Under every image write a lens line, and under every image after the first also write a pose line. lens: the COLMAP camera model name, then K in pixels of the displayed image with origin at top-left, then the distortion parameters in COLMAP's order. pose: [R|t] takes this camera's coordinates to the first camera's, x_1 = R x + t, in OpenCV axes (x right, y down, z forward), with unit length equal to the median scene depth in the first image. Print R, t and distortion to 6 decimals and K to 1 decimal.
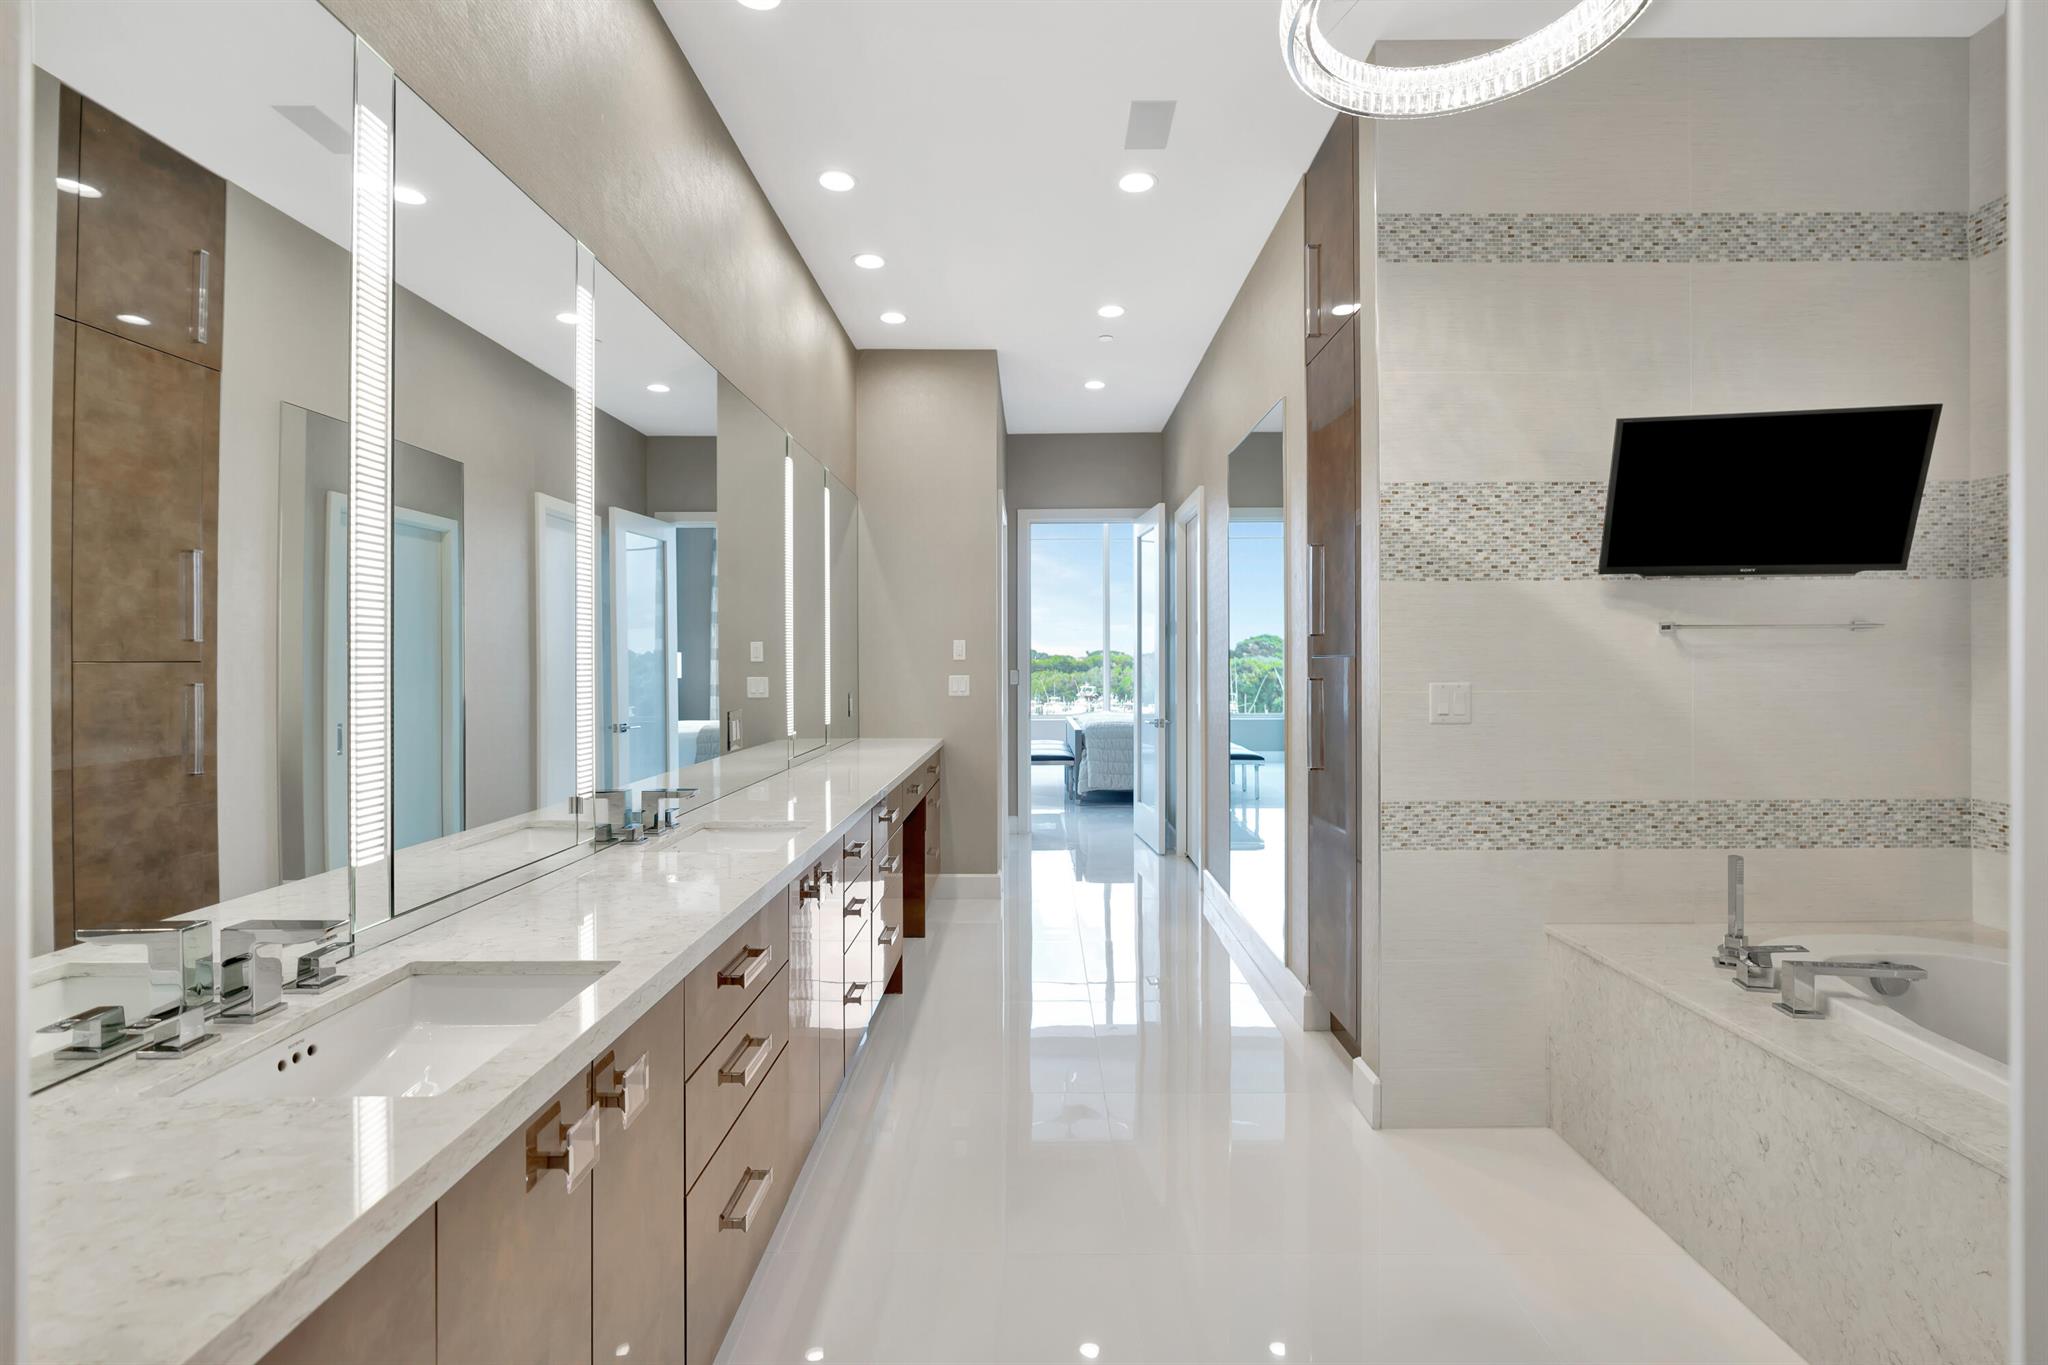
lens RADIAL K [[921.7, 0, 1028.2], [0, 921.7, 667.1], [0, 0, 1]] dist [-0.017540, 0.007179]
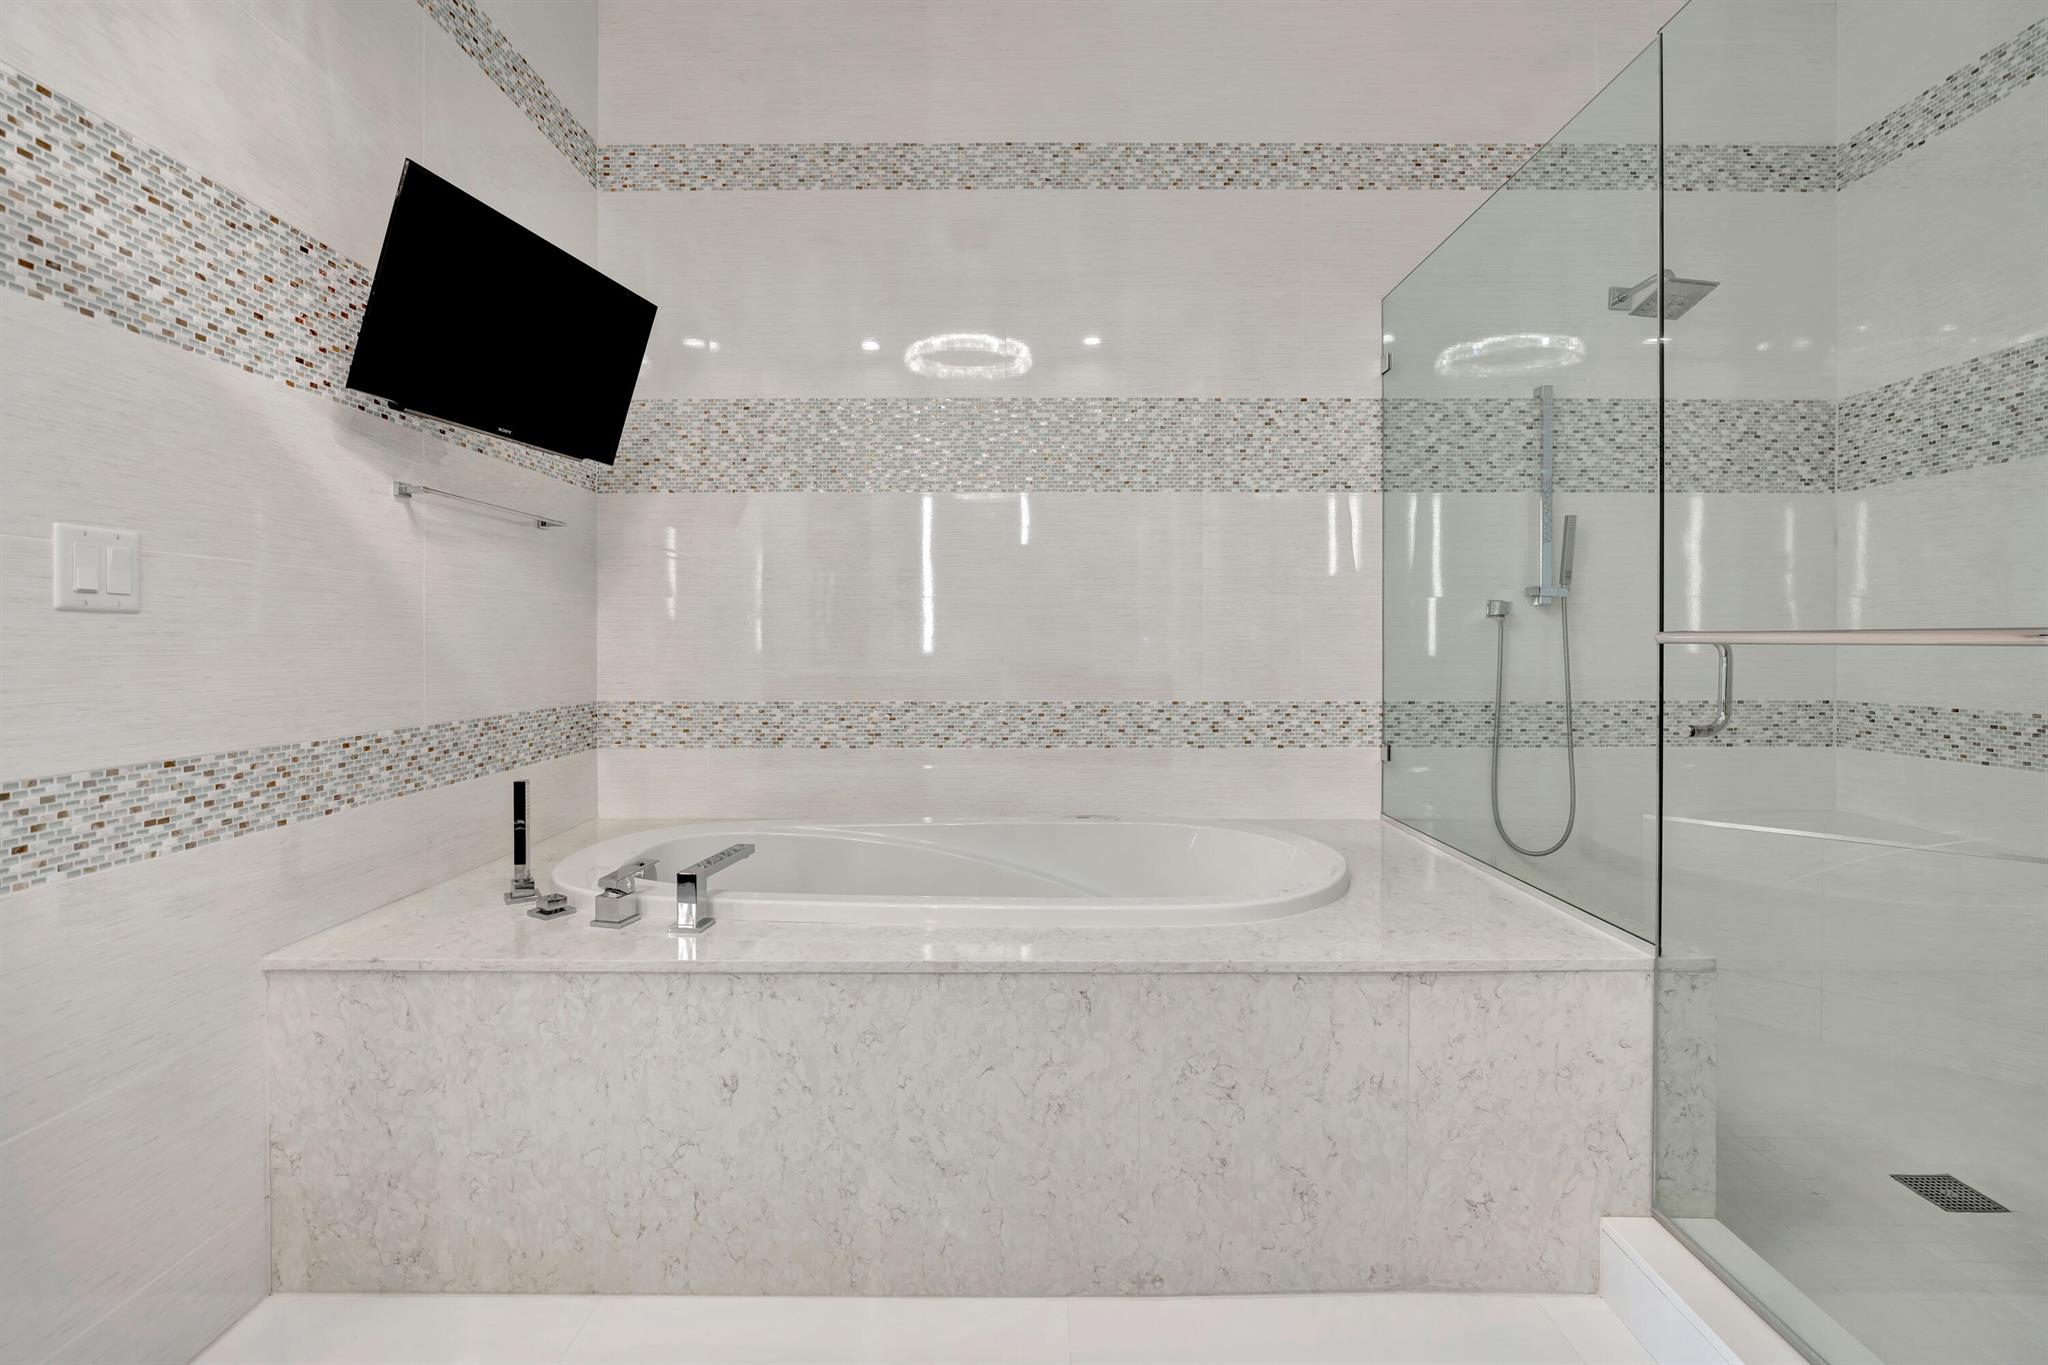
lens RADIAL K [[921.7, 0, 1016.1], [0, 921.7, 648.2], [0, 0, 1]] dist [-0.017540, 0.007179]
pose [[-0.003514, -0.000307, 0.999994, -0.027698], [0.007112, 0.999975, 0.000332, 0.084917], [-0.999969, 0.007113, -0.003512, 0.515006]]
